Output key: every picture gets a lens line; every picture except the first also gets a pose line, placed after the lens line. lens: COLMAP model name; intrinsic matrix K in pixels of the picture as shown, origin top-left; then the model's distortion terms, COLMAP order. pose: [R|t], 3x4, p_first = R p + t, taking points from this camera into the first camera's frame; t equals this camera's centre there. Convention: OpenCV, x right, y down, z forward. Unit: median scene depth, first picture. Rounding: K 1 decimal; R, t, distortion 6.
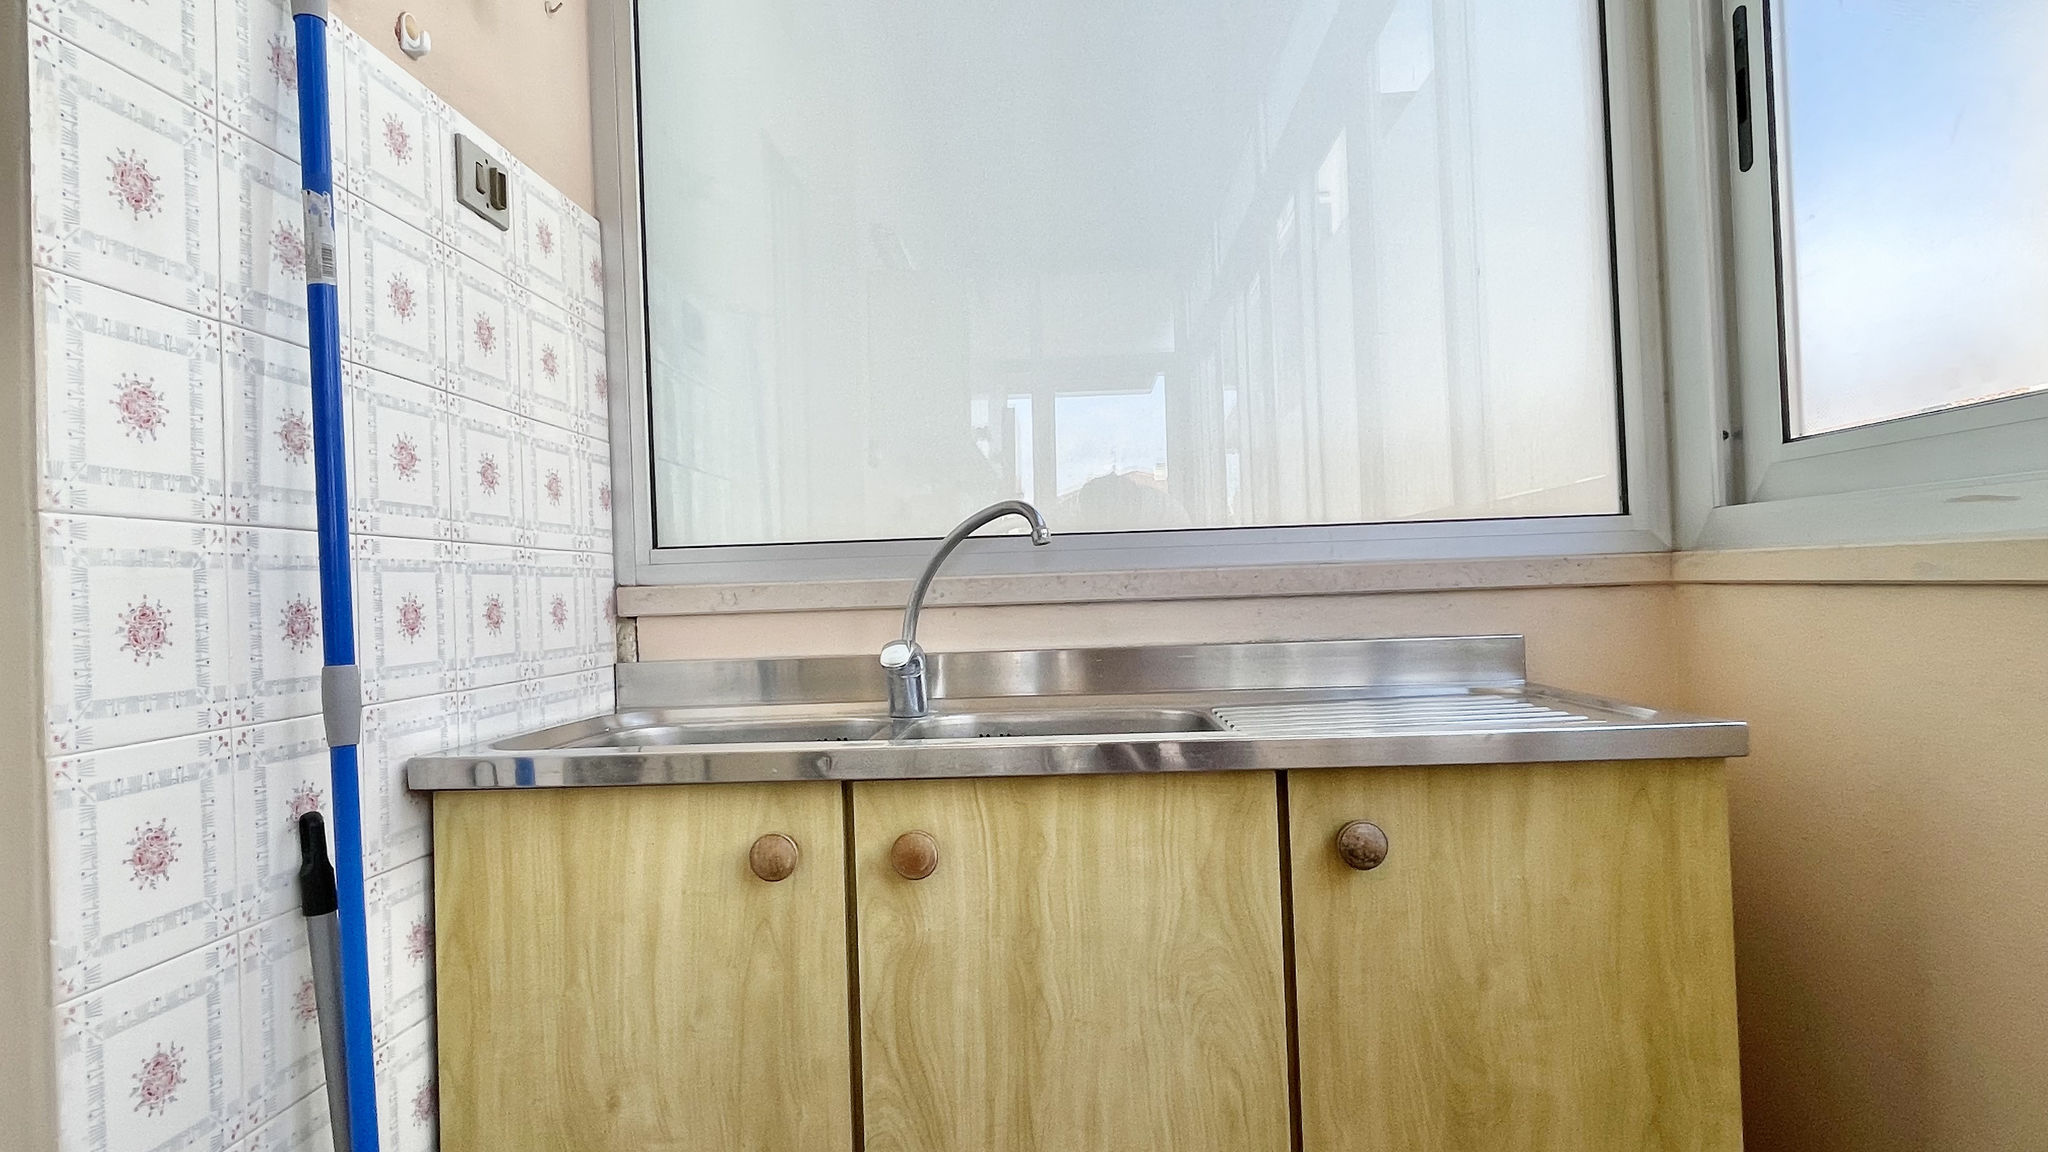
lens RADIAL K [[1136.6, 0, 1025.5], [0, 1136.6, 578.3], [0, 0, 1]] dist [0.007311, -0.004079]
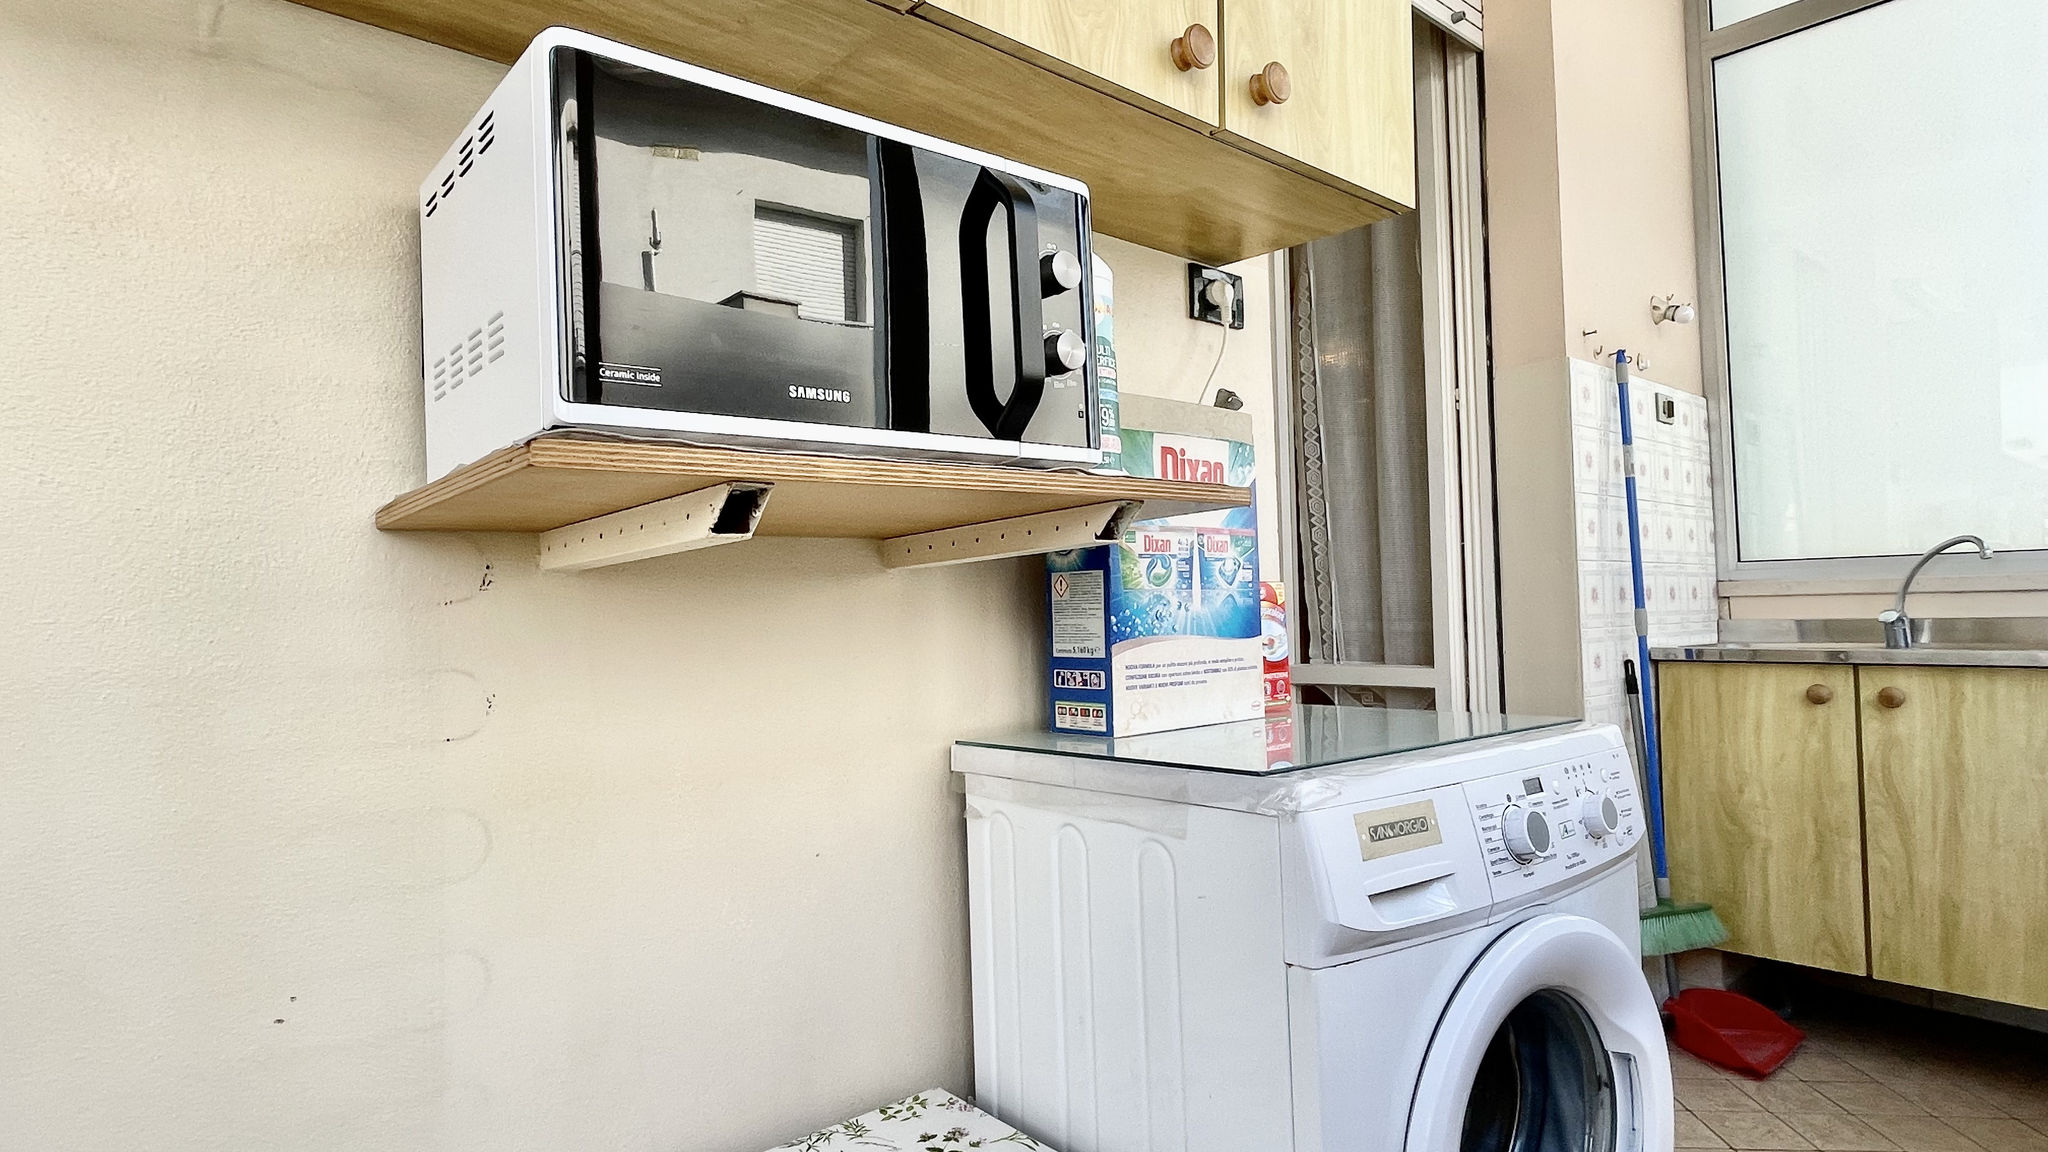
lens RADIAL K [[1136.6, 0, 1026.5], [0, 1136.6, 574.3], [0, 0, 1]] dist [0.007311, -0.004079]
pose [[0.695257, -0.005547, -0.718739, 0.338565], [0.006681, 0.999977, -0.001255, -0.015402], [0.718730, -0.003929, 0.695278, -1.828021]]
